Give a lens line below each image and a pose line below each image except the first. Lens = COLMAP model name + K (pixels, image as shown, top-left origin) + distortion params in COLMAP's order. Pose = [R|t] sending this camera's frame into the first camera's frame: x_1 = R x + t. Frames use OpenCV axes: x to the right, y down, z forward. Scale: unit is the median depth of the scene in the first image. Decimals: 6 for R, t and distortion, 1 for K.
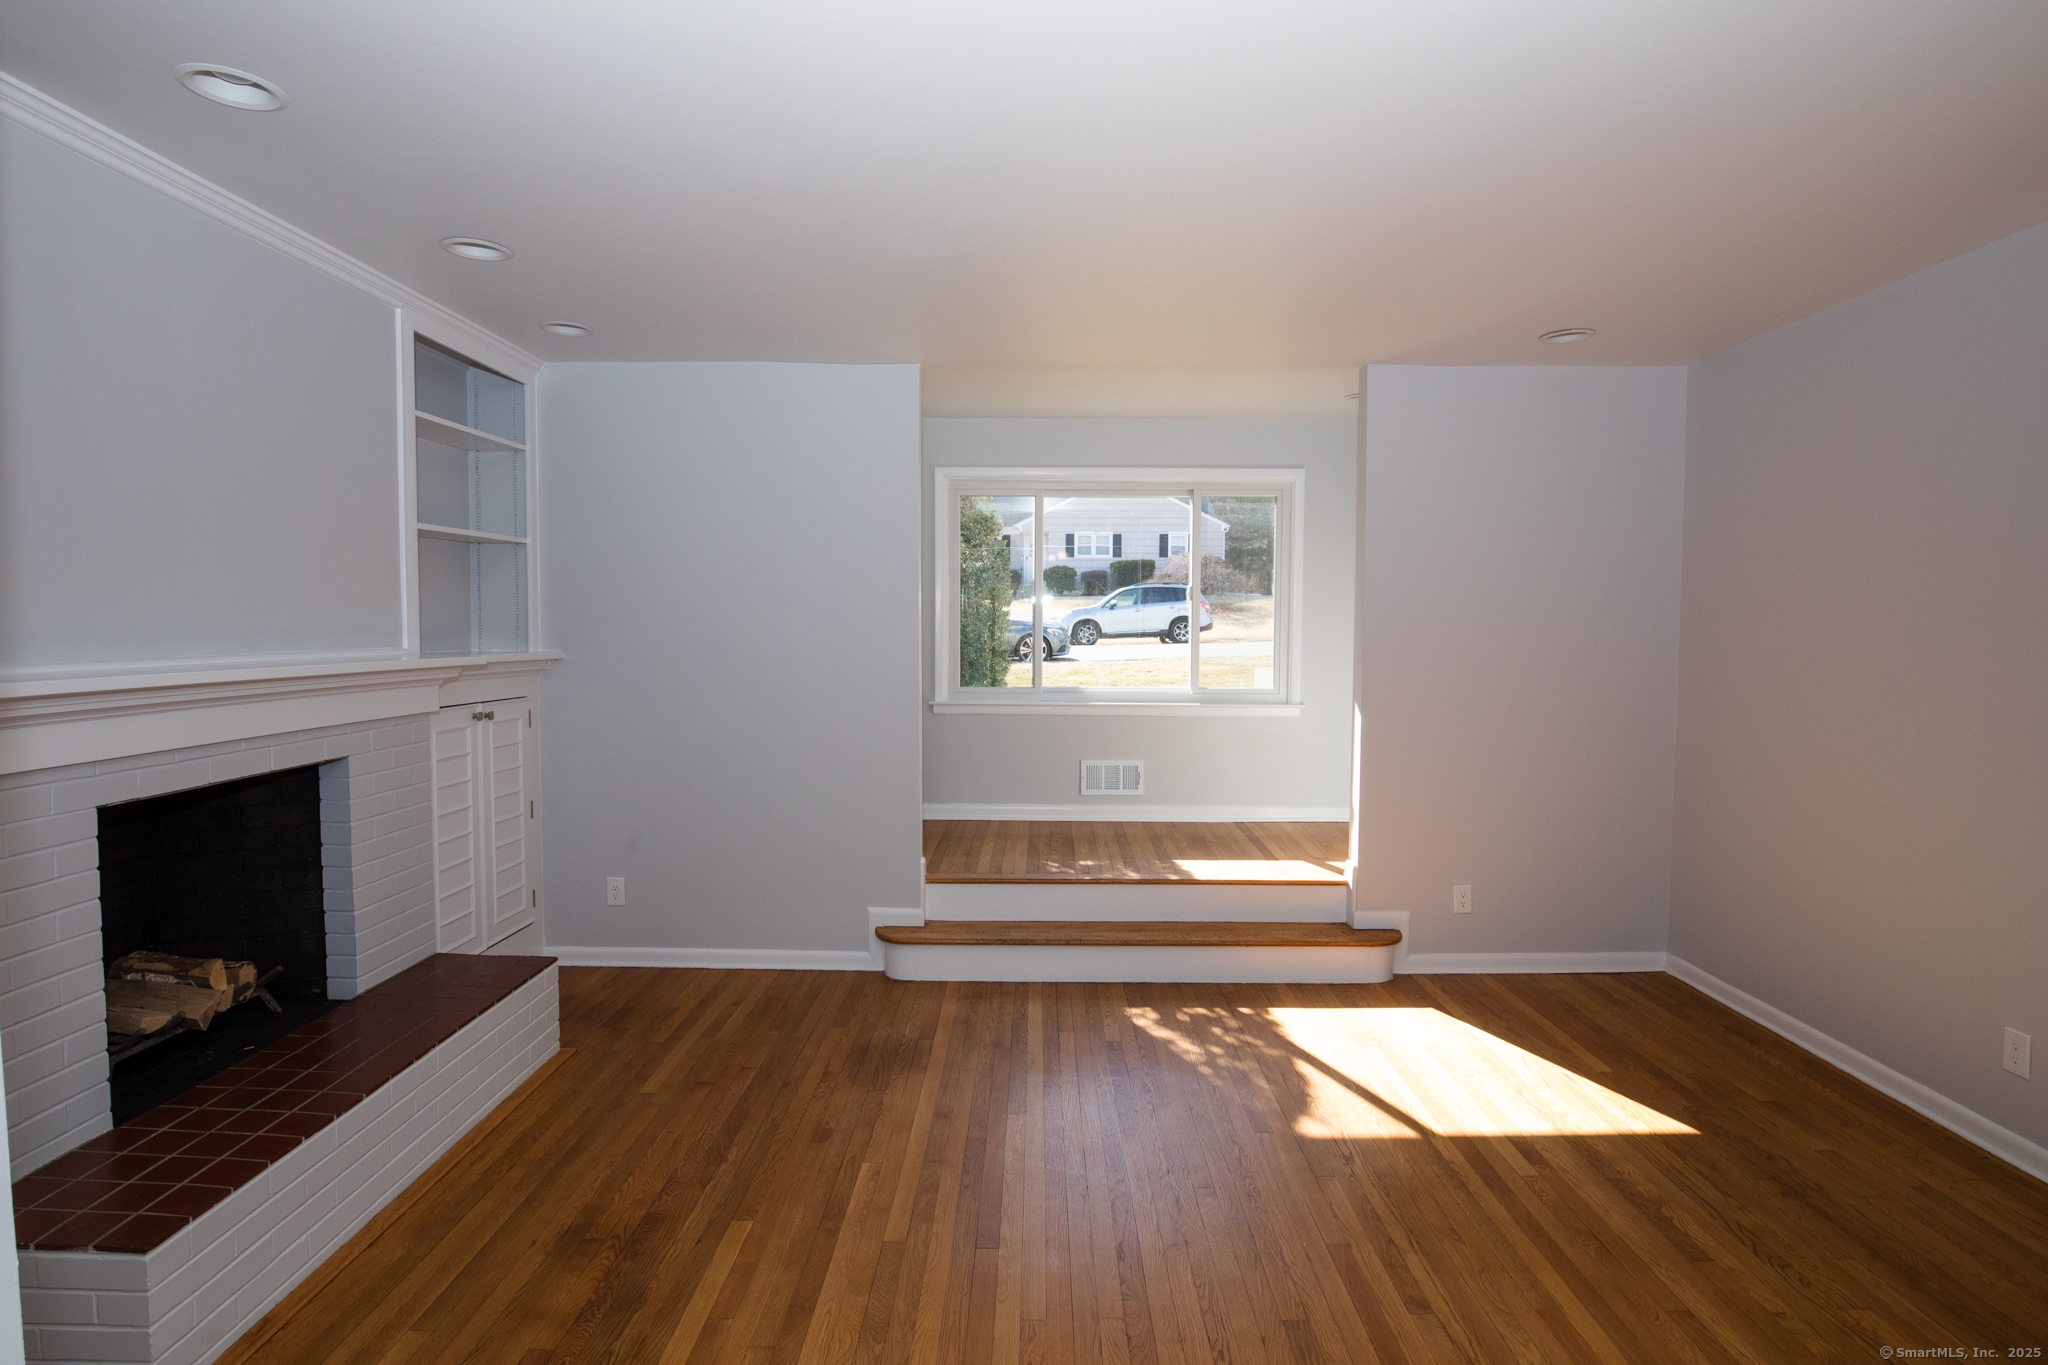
lens RADIAL K [[1048.5, 0, 1024.0], [0, 1048.5, 682.5], [0, 0, 1]] dist [-0.024761, 0.000991]
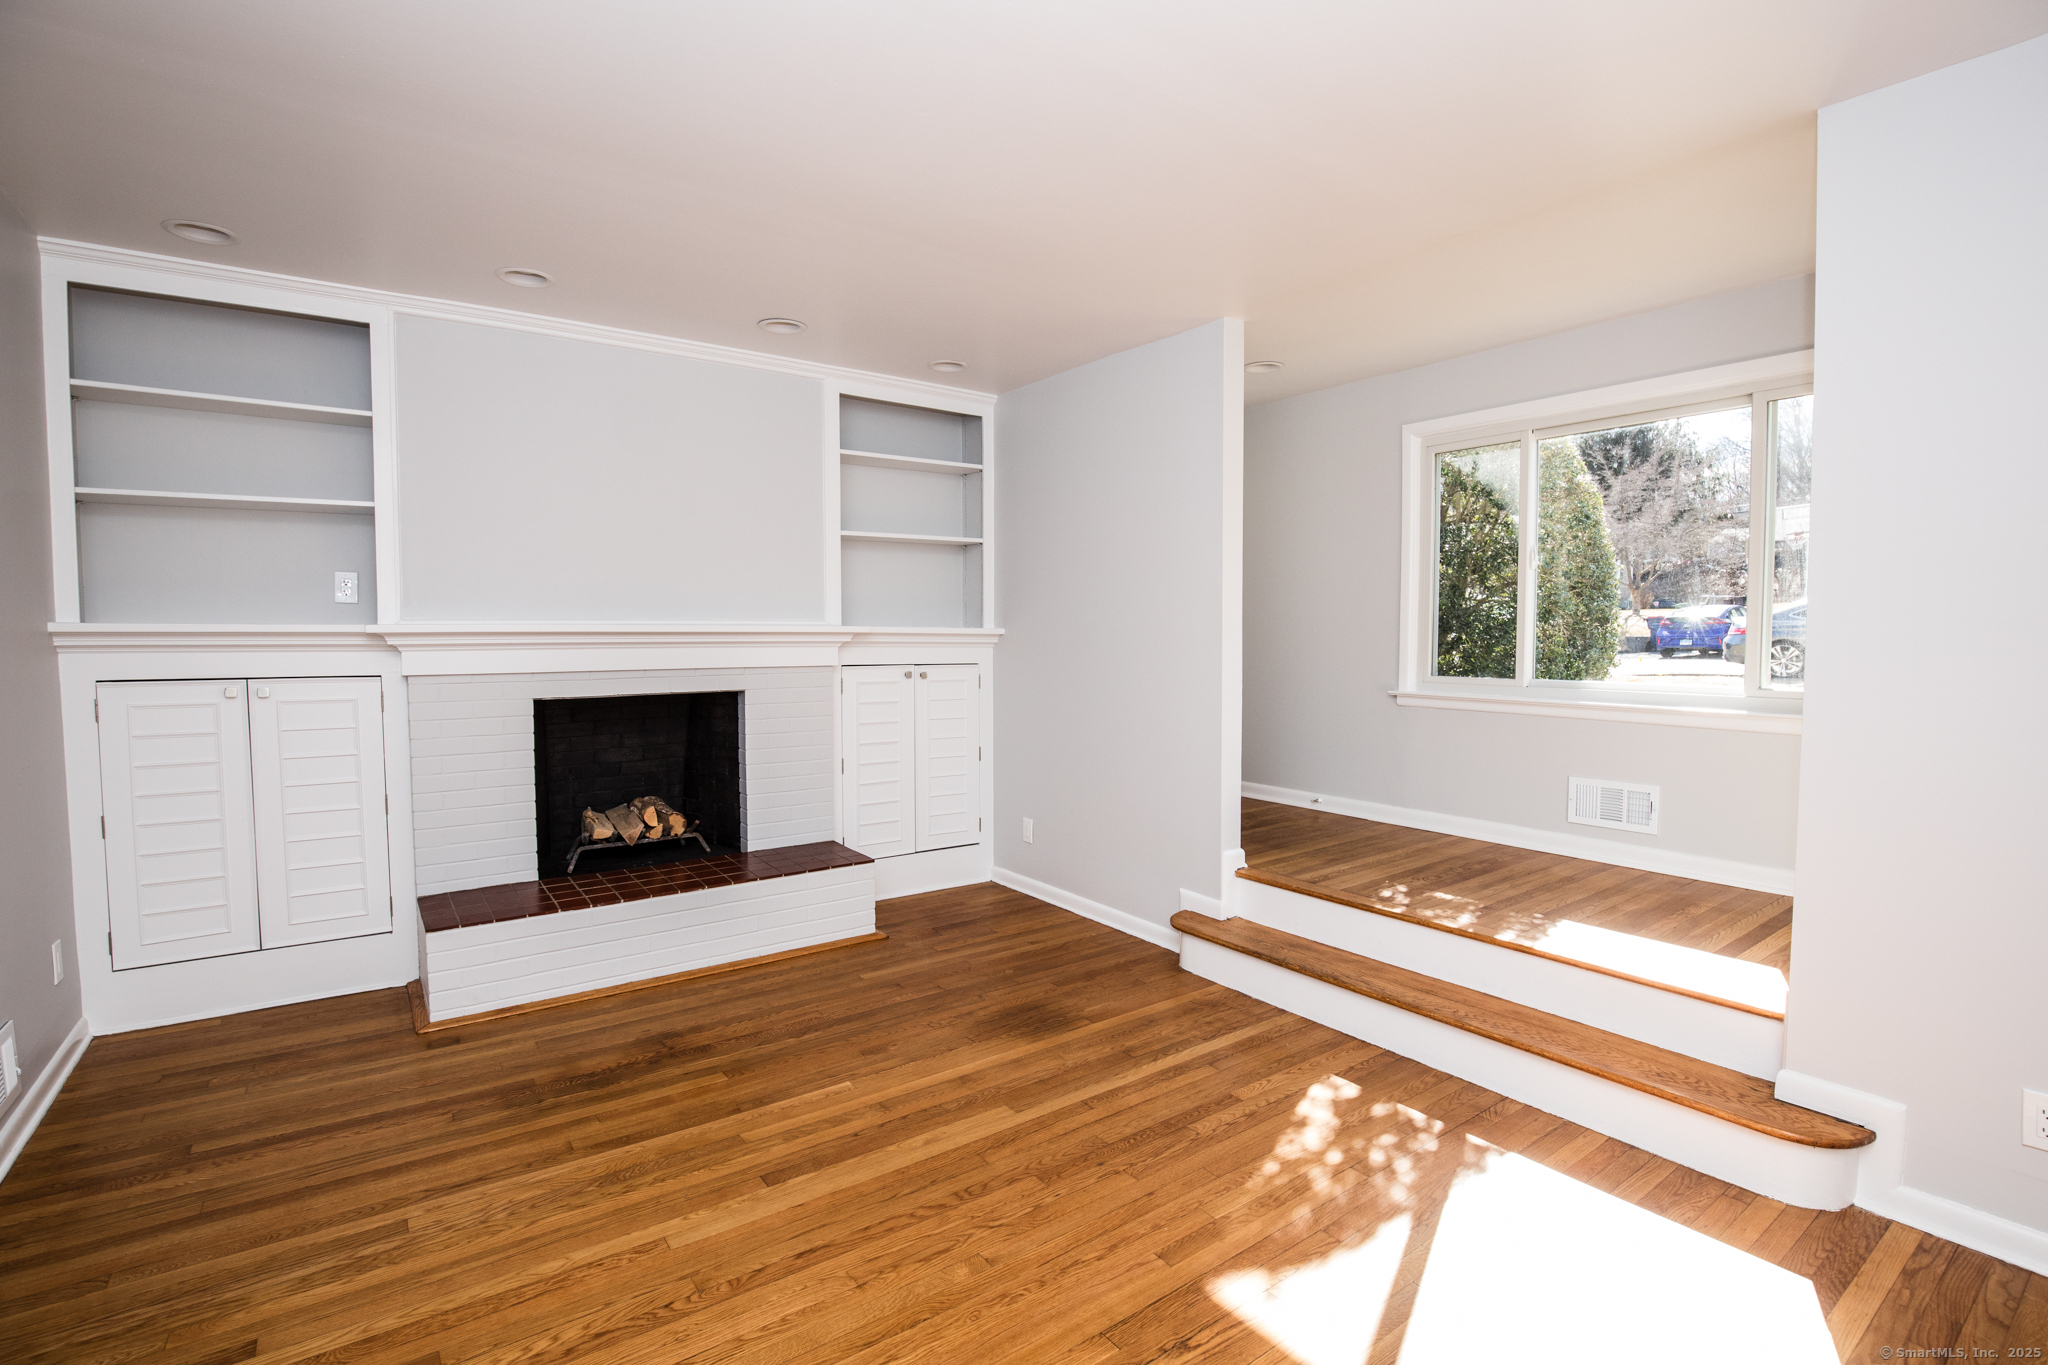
lens RADIAL K [[941.0, 0, 1033.3], [0, 941.0, 684.3], [0, 0, 1]] dist [-0.037795, 0.007016]
pose [[0.603987, 0.039985, -0.795990, 0.522591], [-0.042191, 0.998944, 0.018166, 0.016109], [0.795877, 0.022611, 0.605037, 0.403705]]
